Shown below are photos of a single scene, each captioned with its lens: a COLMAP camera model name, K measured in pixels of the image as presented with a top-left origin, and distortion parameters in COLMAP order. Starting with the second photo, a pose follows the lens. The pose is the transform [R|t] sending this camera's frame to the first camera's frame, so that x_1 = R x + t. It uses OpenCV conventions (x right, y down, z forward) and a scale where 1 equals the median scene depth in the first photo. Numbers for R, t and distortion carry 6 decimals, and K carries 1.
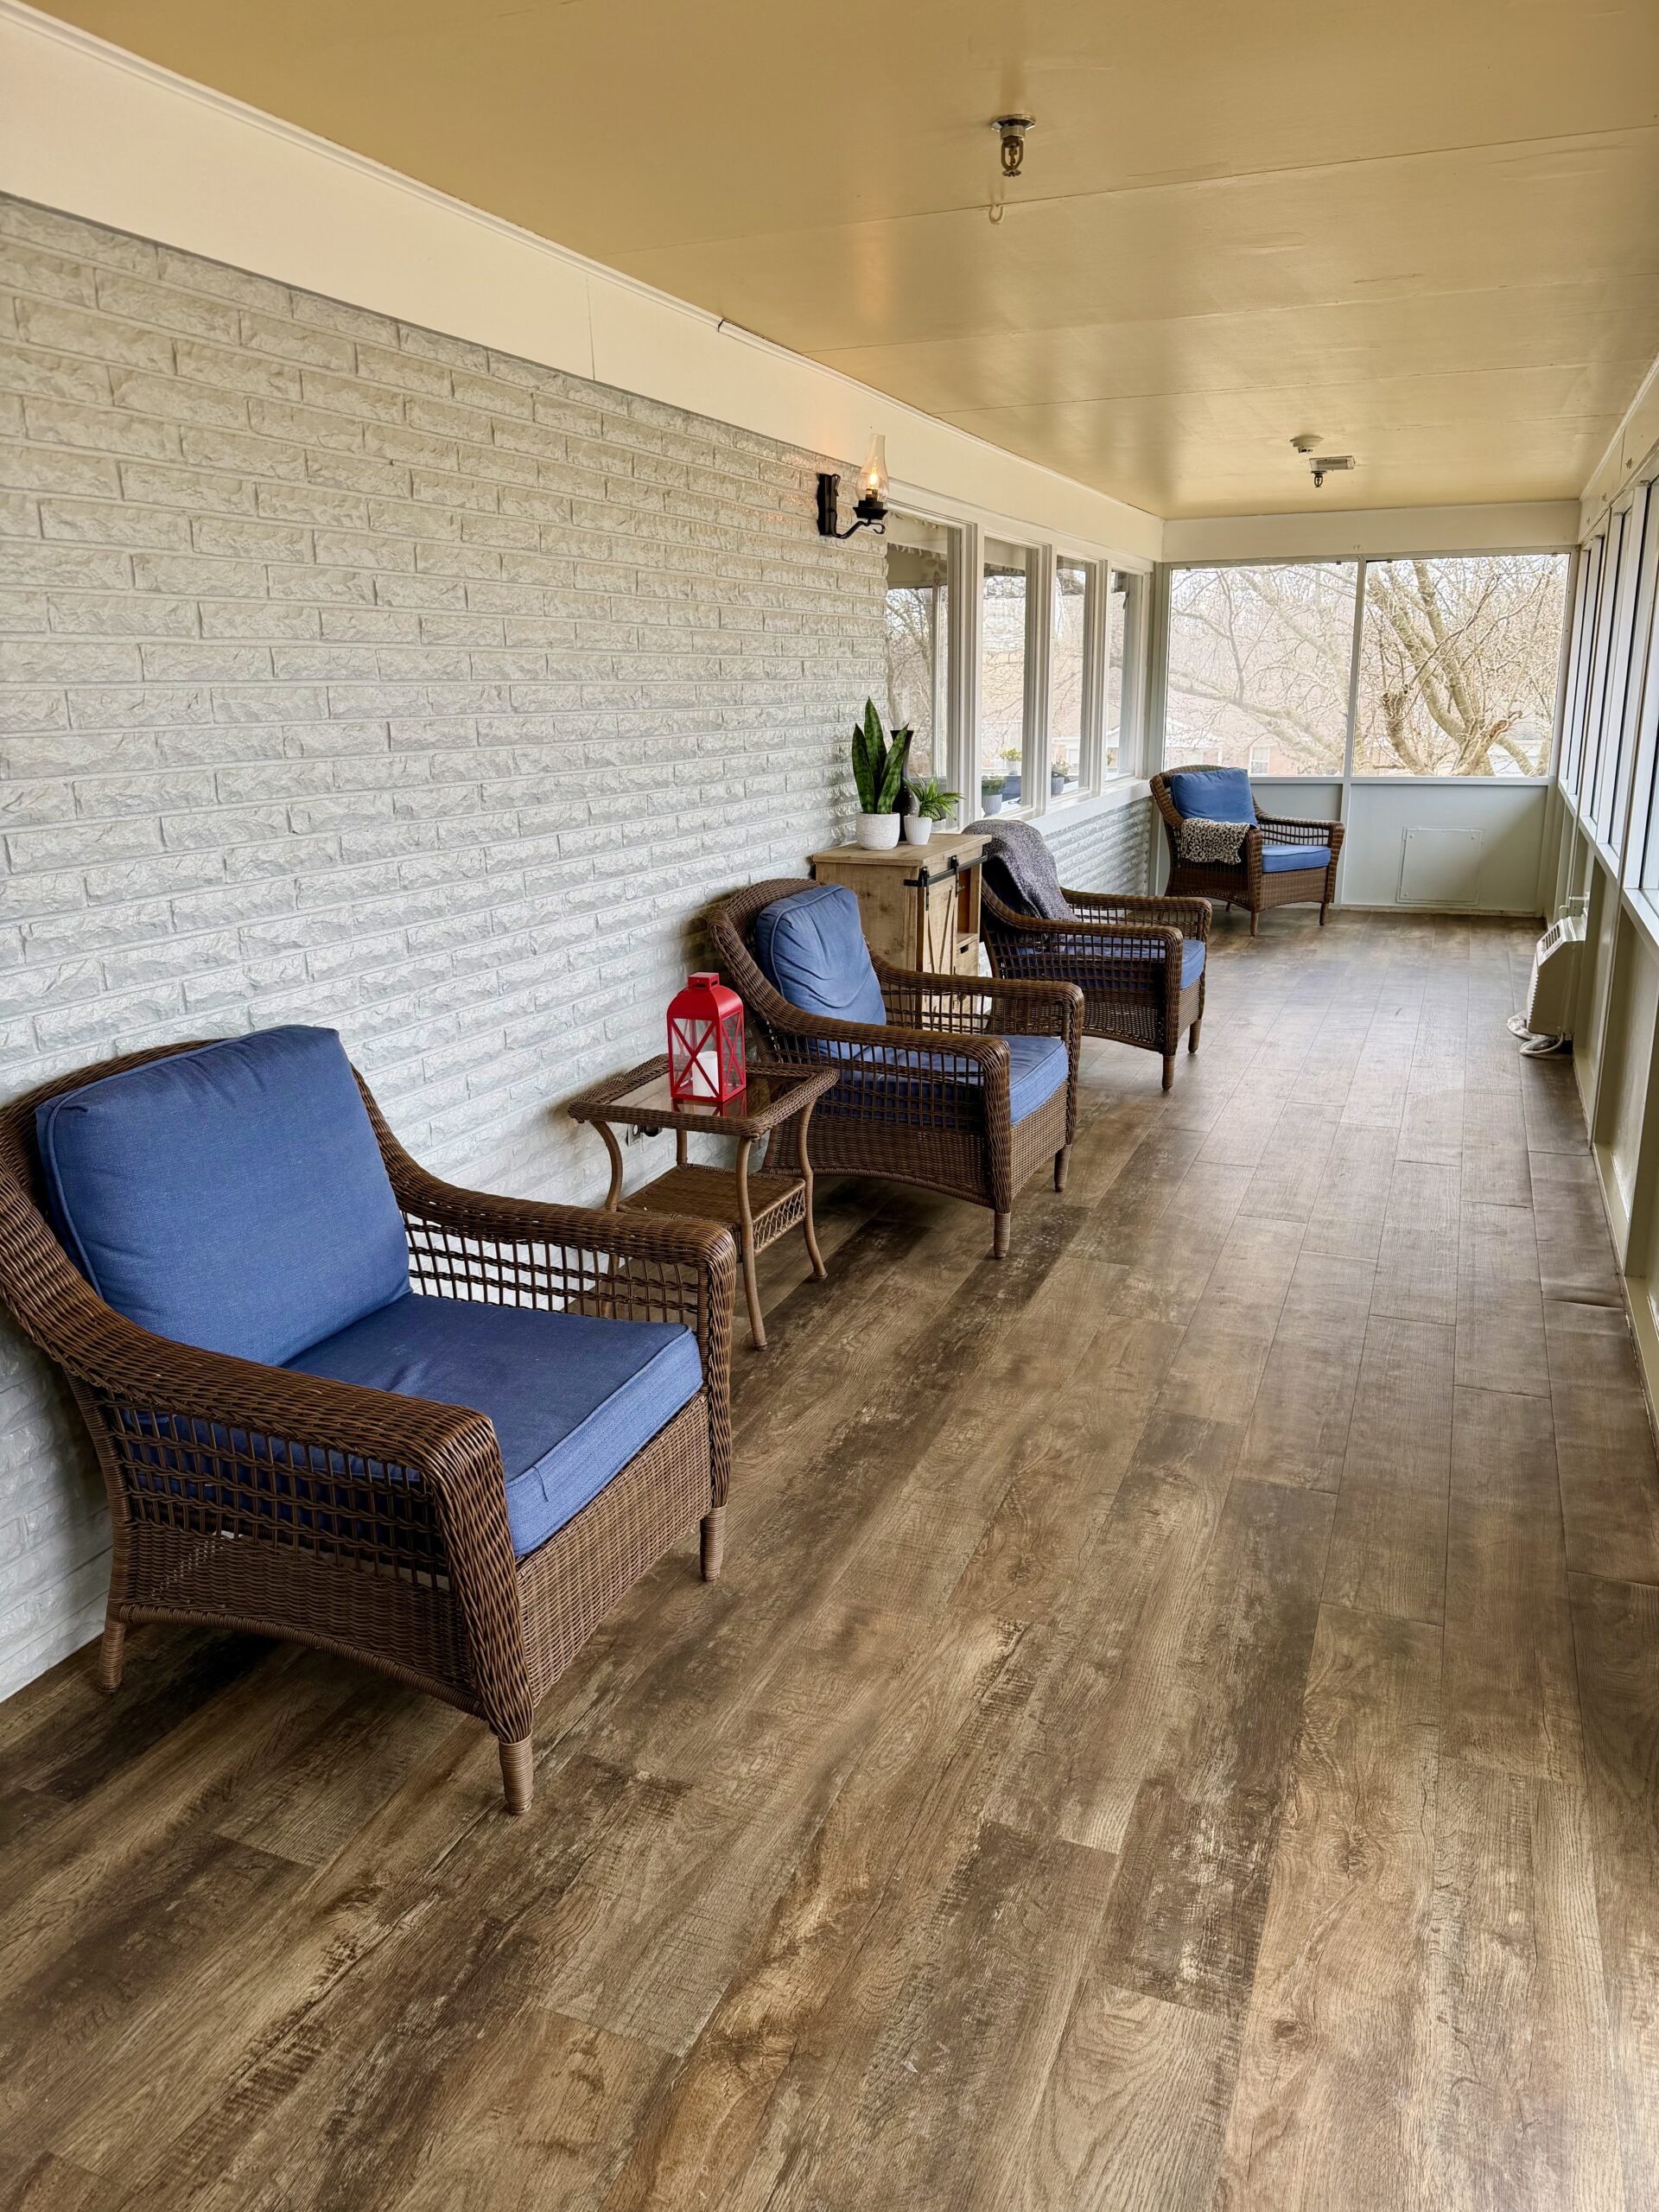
lens RADIAL K [[1570.6, 0, 828.4], [0, 1570.6, 1106.0], [0, 0, 1]] dist [0.039910, -0.016679]
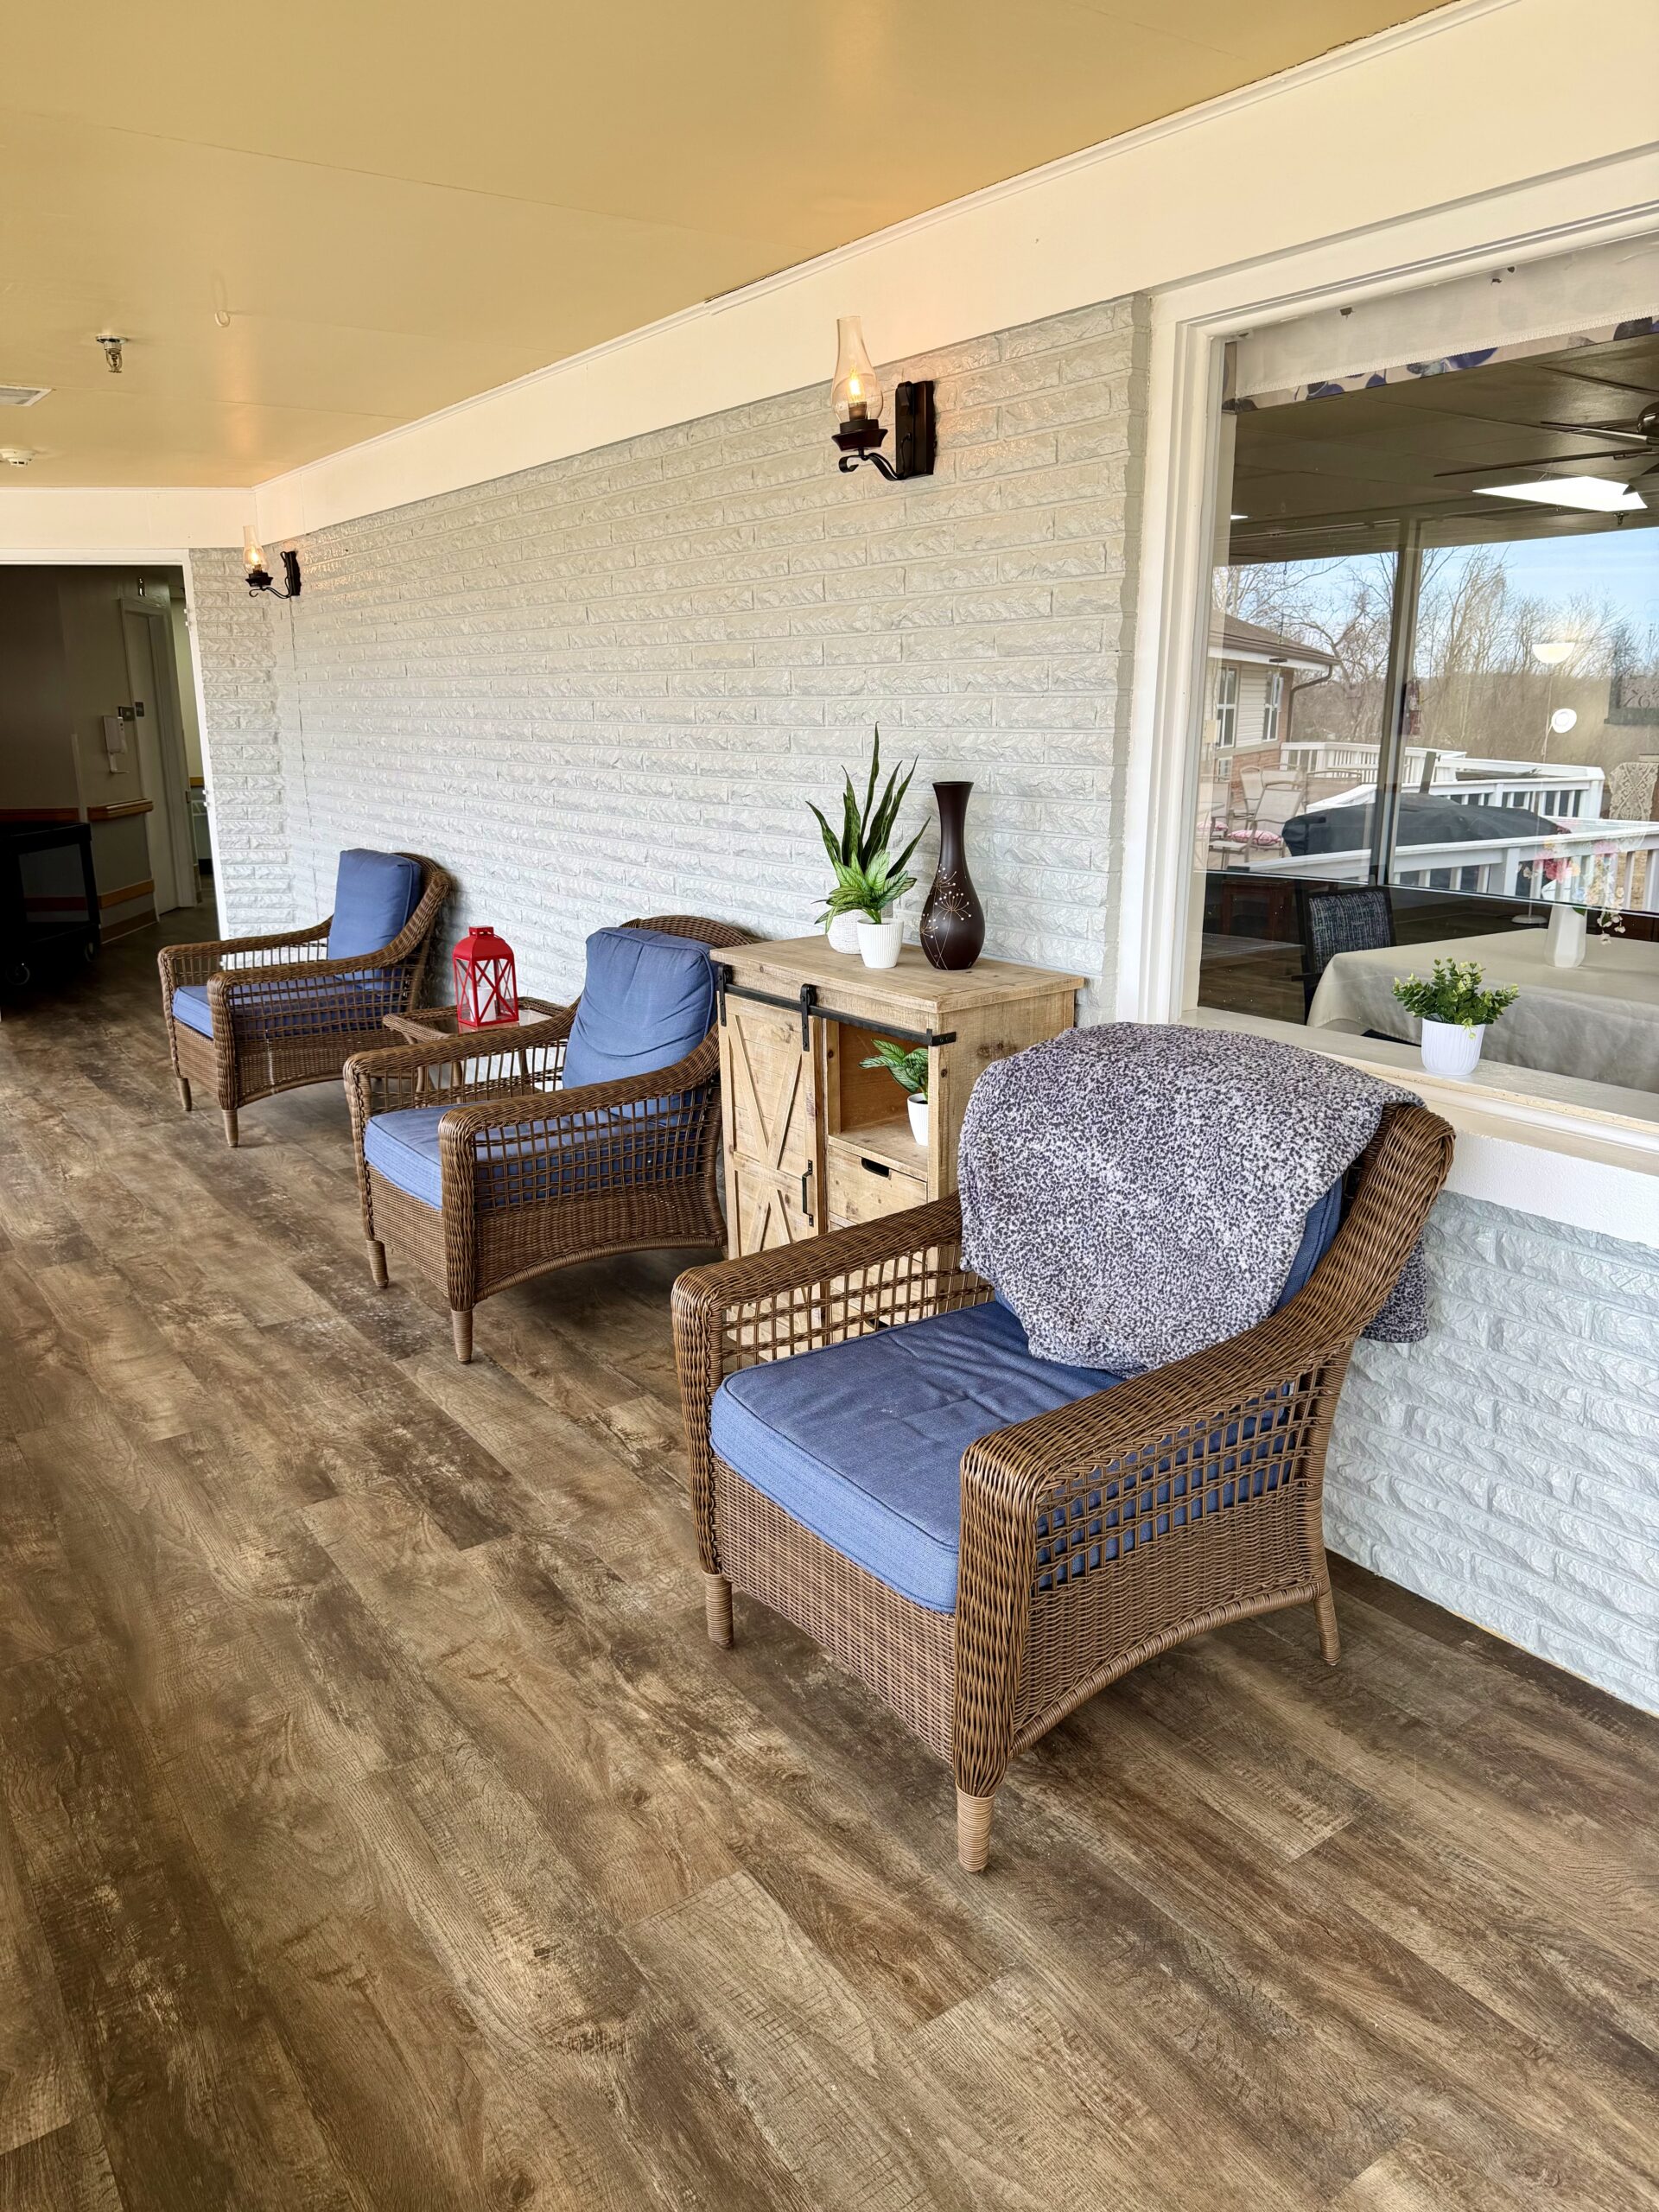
lens RADIAL K [[1570.6, 0, 829.0], [0, 1570.6, 1108.3], [0, 0, 1]] dist [0.039910, -0.016679]
pose [[-0.559760, 0.229122, -0.796349, 0.946693], [-0.188448, 0.900636, 0.391589, -0.590477], [0.806943, 0.369266, -0.460963, 2.172077]]
